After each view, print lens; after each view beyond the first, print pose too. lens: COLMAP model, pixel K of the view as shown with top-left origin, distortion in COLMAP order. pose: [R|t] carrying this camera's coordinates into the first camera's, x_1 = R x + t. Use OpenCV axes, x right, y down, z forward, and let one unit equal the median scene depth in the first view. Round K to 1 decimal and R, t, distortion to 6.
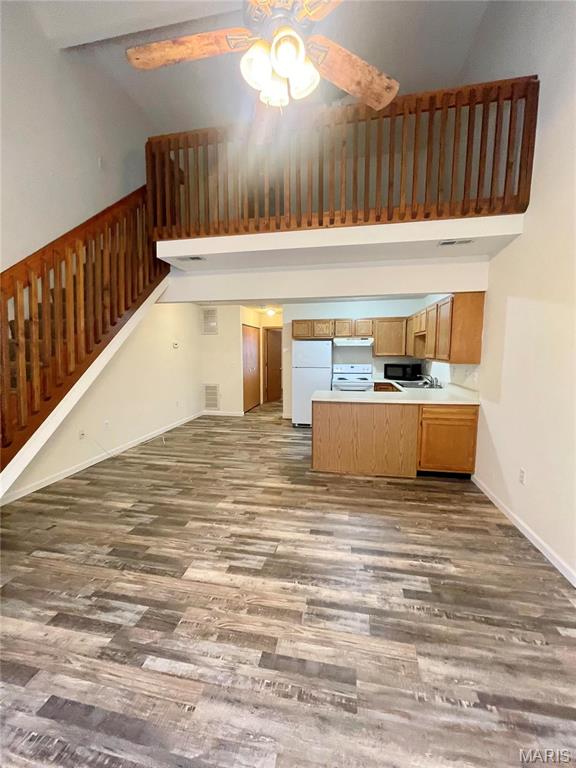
lens RADIAL K [[309.3, 0, 285.6], [0, 309.3, 379.9], [0, 0, 1]] dist [-0.002209, -0.000461]
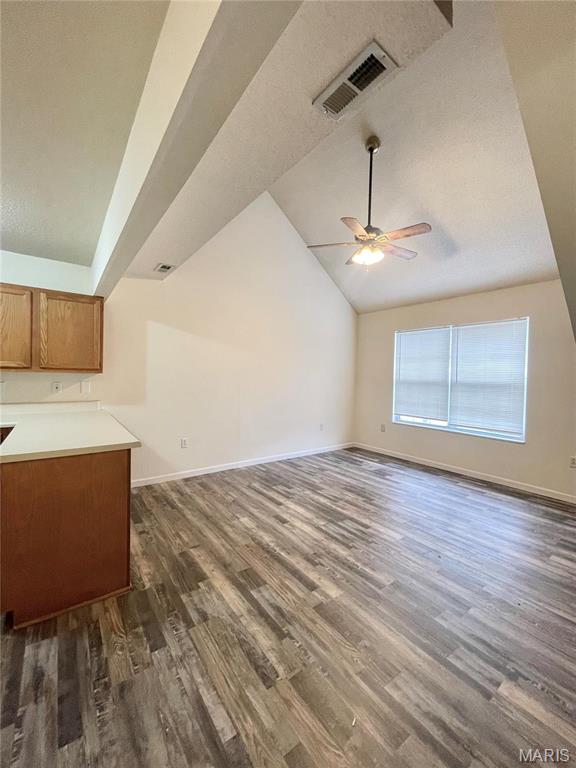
lens RADIAL K [[309.3, 0, 285.6], [0, 309.3, 379.9], [0, 0, 1]] dist [-0.002209, -0.000461]
pose [[-0.734930, -0.025805, 0.677652, -0.537251], [0.044845, 0.995239, 0.086534, -0.096410], [-0.676659, 0.093986, -0.730274, 1.439281]]
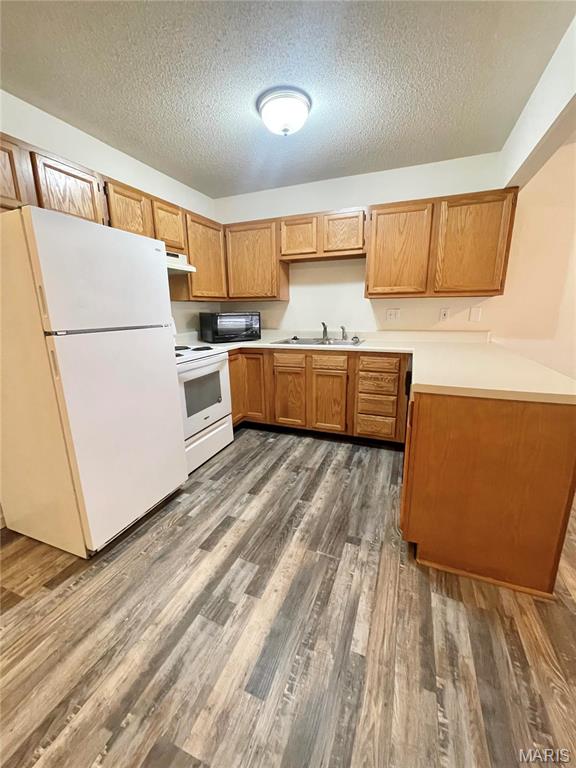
lens RADIAL K [[309.3, 0, 285.6], [0, 309.3, 379.9], [0, 0, 1]] dist [-0.002209, -0.000461]
pose [[0.189138, -0.221683, 0.956600, -0.316672], [0.108055, 0.972966, 0.204111, -0.067677], [-0.975987, 0.064760, 0.207978, 1.494620]]
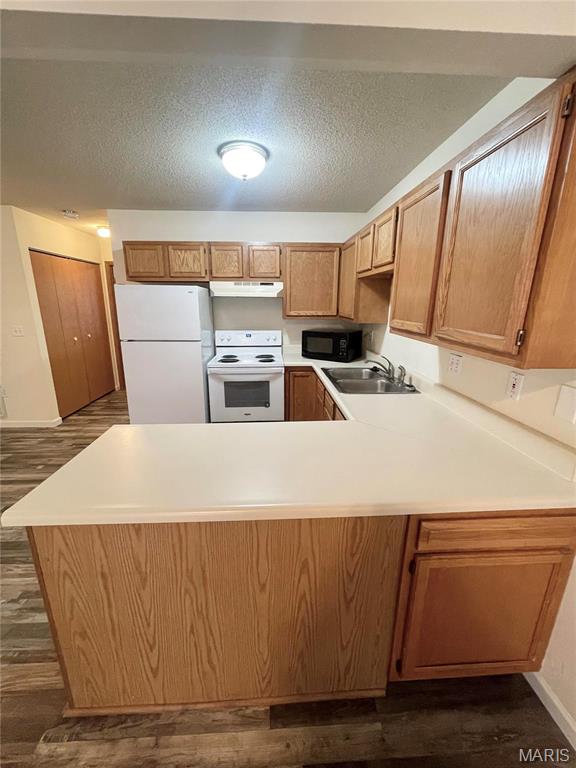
lens RADIAL K [[306.4, 0, 288.0], [0, 306.4, 384.0], [0, 0, 1]] dist [0.000406, -0.000295]
pose [[0.967994, -0.055408, 0.244782, 0.291985], [0.013852, 0.985634, 0.168327, -0.096479], [-0.250592, -0.159549, 0.954855, 0.875724]]
